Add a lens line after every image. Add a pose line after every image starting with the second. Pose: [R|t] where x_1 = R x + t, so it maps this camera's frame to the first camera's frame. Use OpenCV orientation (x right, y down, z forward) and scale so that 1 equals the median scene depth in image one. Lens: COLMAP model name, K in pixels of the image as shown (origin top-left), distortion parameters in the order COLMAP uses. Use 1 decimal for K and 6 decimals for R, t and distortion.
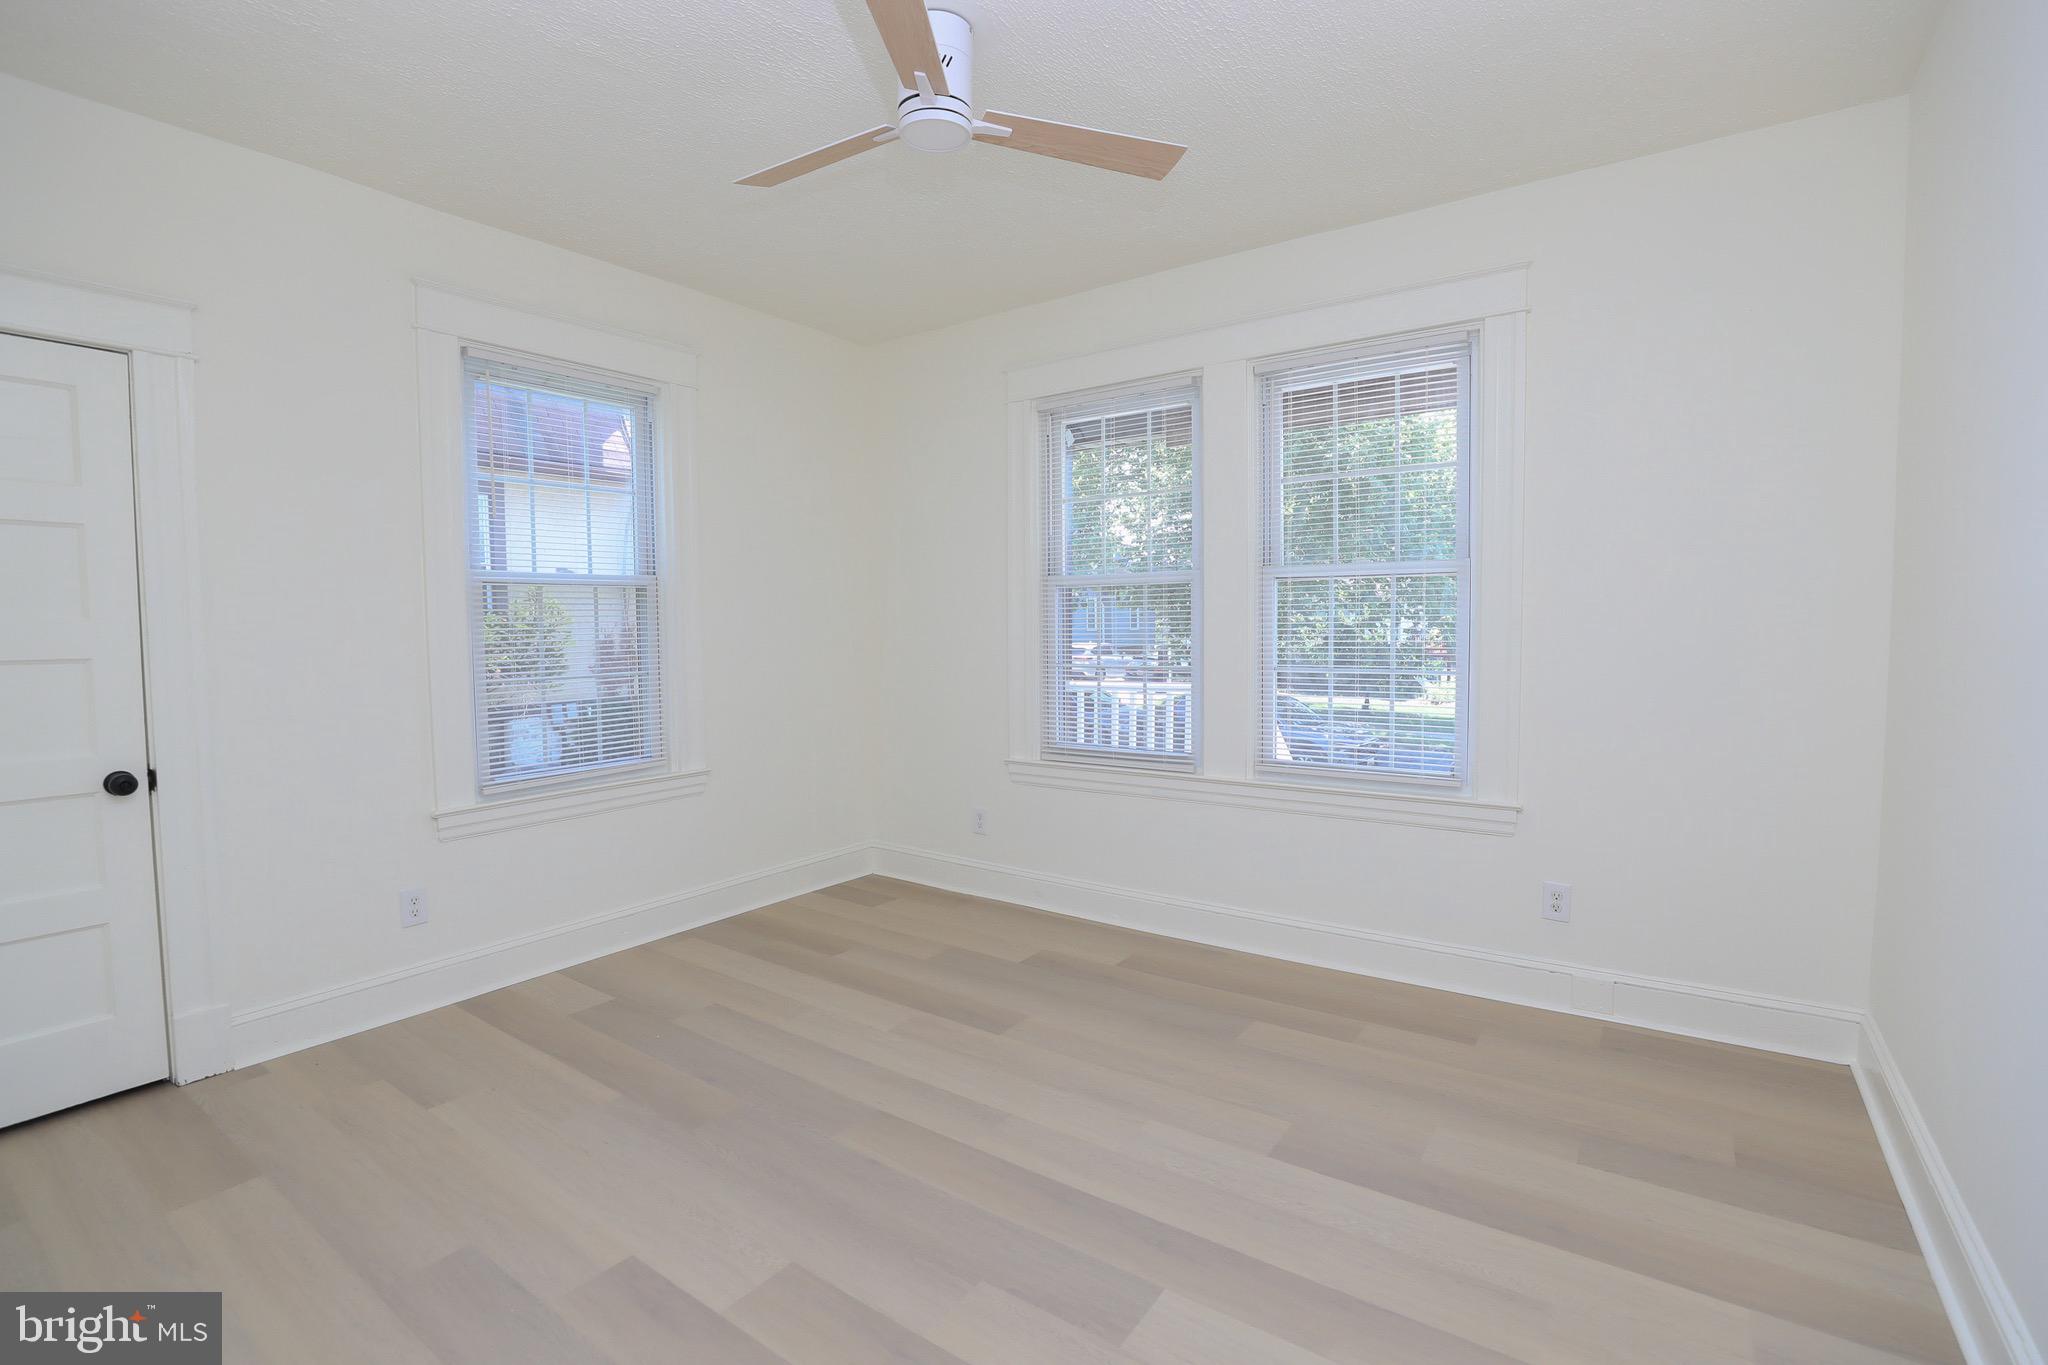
lens RADIAL K [[939.7, 0, 1016.7], [0, 939.7, 677.6], [0, 0, 1]] dist [-0.043679, 0.013005]
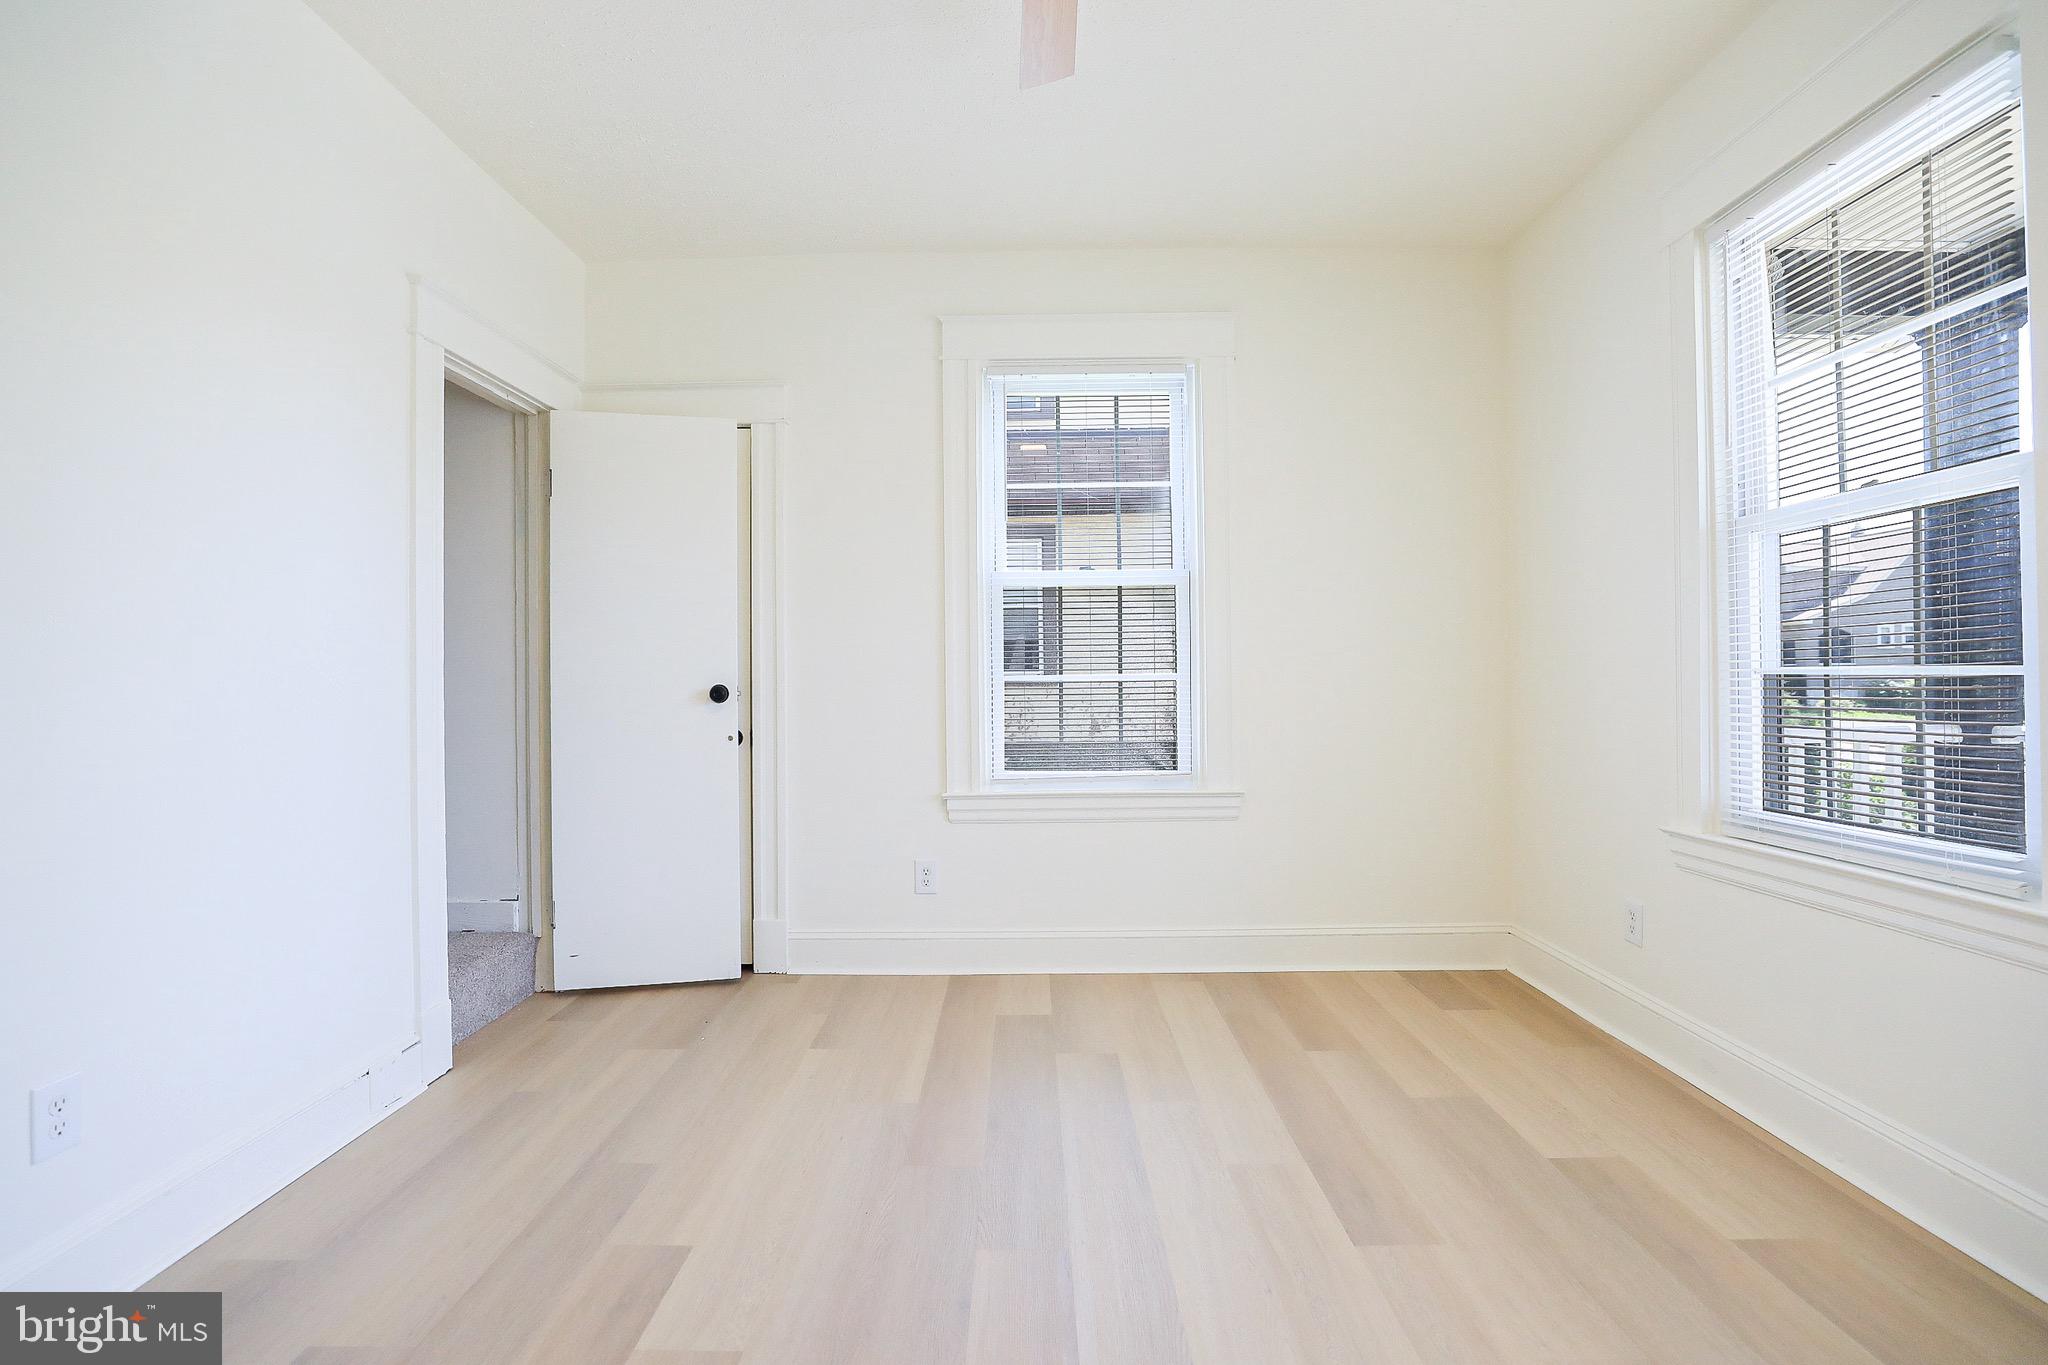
lens RADIAL K [[939.7, 0, 1016.7], [0, 939.7, 677.6], [0, 0, 1]] dist [-0.043679, 0.013005]
pose [[0.570017, 0.002747, -0.821628, 0.353474], [-0.047004, 0.998466, -0.029271, 0.039862], [0.820287, 0.055305, 0.569272, 0.459566]]
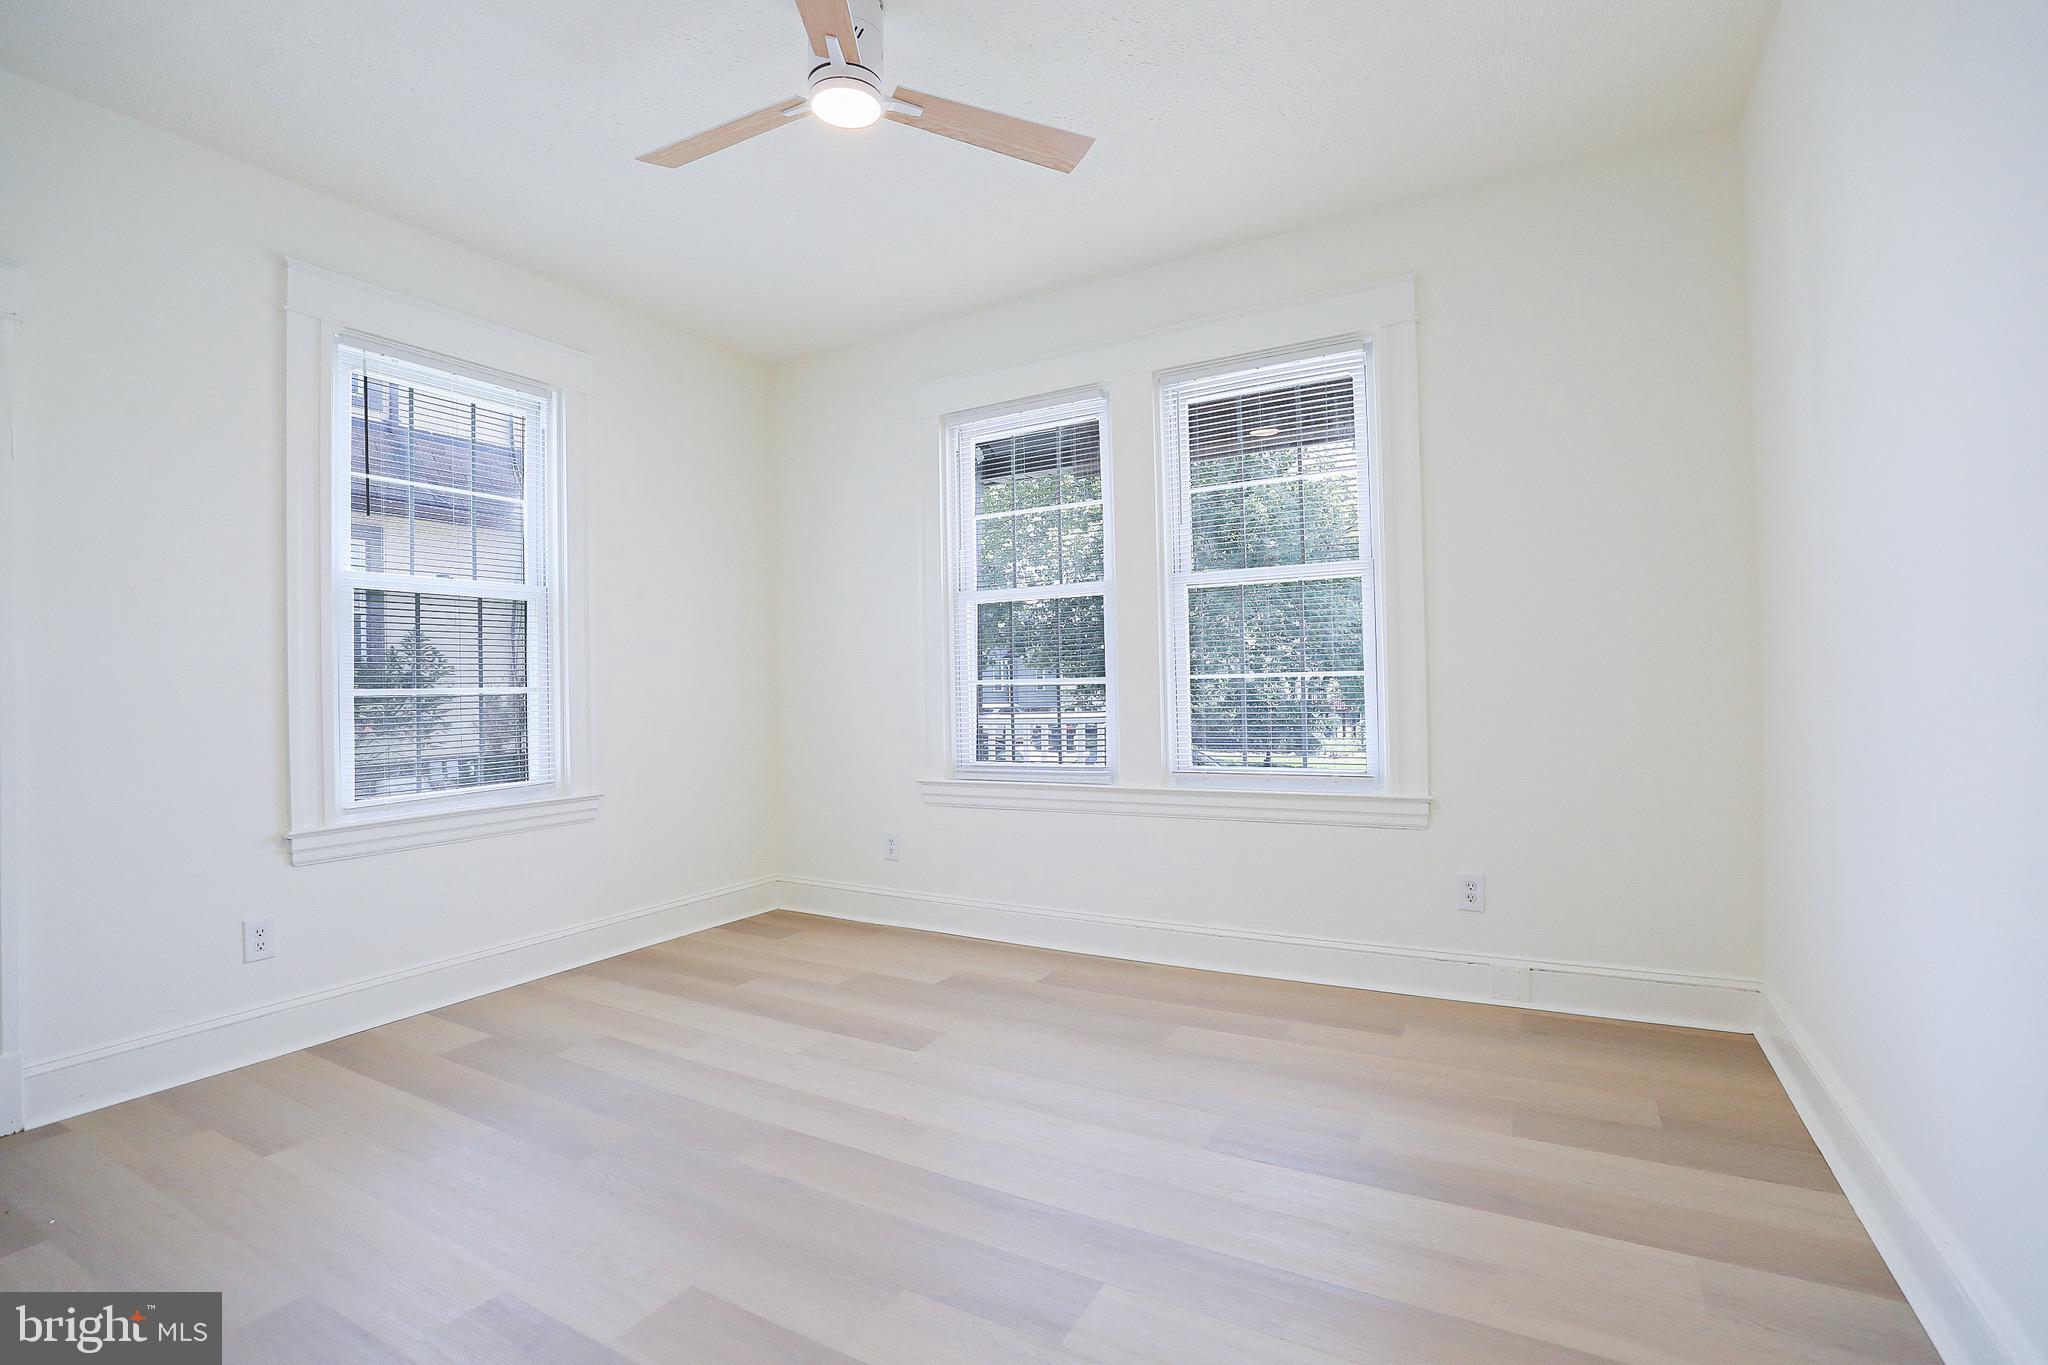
lens RADIAL K [[939.7, 0, 1016.7], [0, 939.7, 677.6], [0, 0, 1]] dist [-0.043679, 0.013005]
pose [[0.994960, -0.009860, 0.099789, -0.008296], [0.016738, 0.997523, -0.068327, 0.072836], [-0.098868, 0.069653, 0.992660, 0.029050]]
